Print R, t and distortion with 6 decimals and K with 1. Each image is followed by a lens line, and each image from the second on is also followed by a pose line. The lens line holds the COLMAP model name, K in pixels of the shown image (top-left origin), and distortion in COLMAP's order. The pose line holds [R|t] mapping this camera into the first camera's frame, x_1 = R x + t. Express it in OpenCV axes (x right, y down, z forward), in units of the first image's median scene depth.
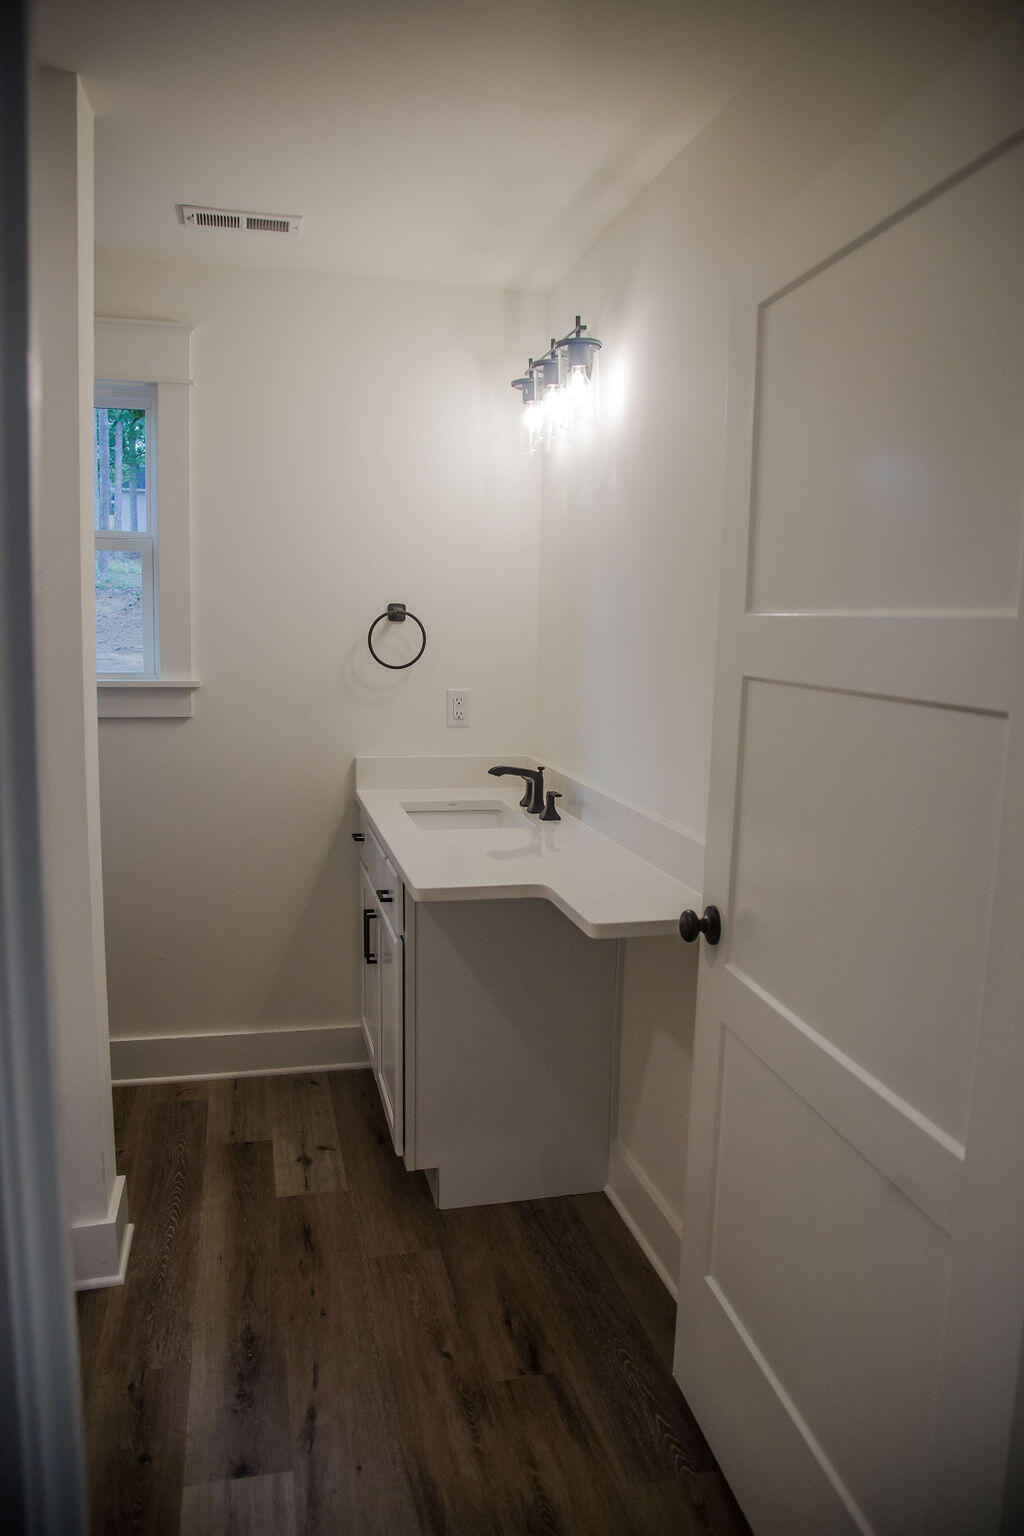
lens RADIAL K [[1082.1, 0, 518.5], [0, 1082.1, 765.3], [0, 0, 1]] dist [-0.117589, 0.070758]
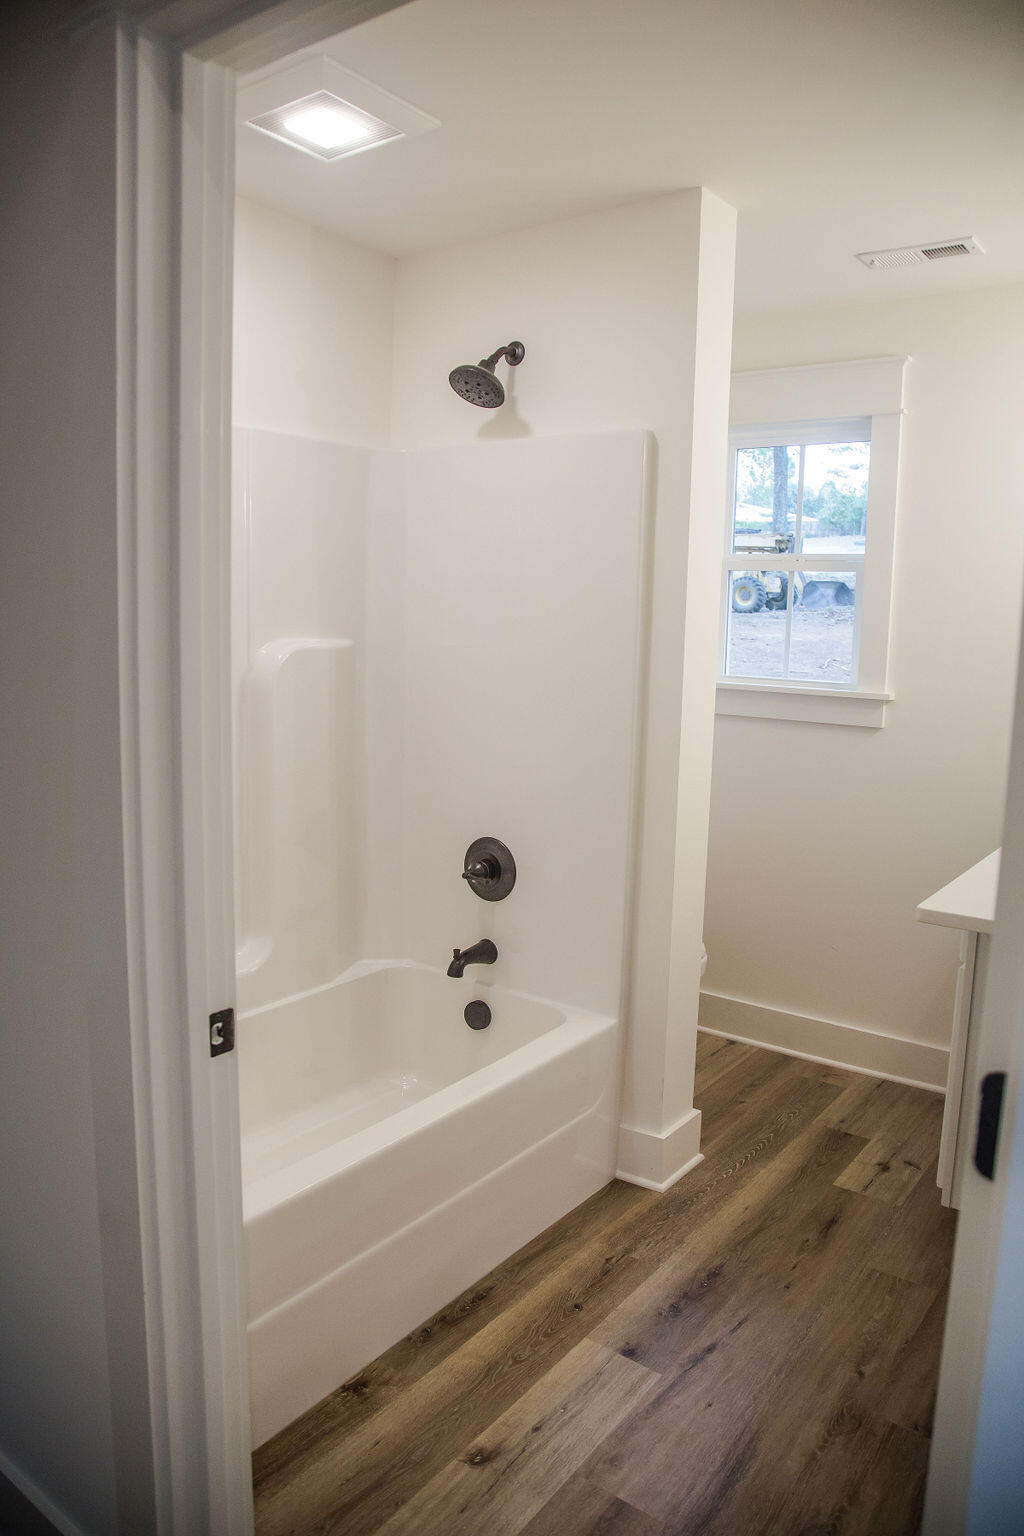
lens RADIAL K [[1082.1, 0, 518.5], [0, 1082.1, 765.3], [0, 0, 1]] dist [-0.117589, 0.070758]
pose [[0.632042, 0.103239, -0.768026, 0.385741], [-0.115658, 0.992553, 0.038240, -0.010069], [0.766254, 0.064659, 0.639276, 0.074995]]
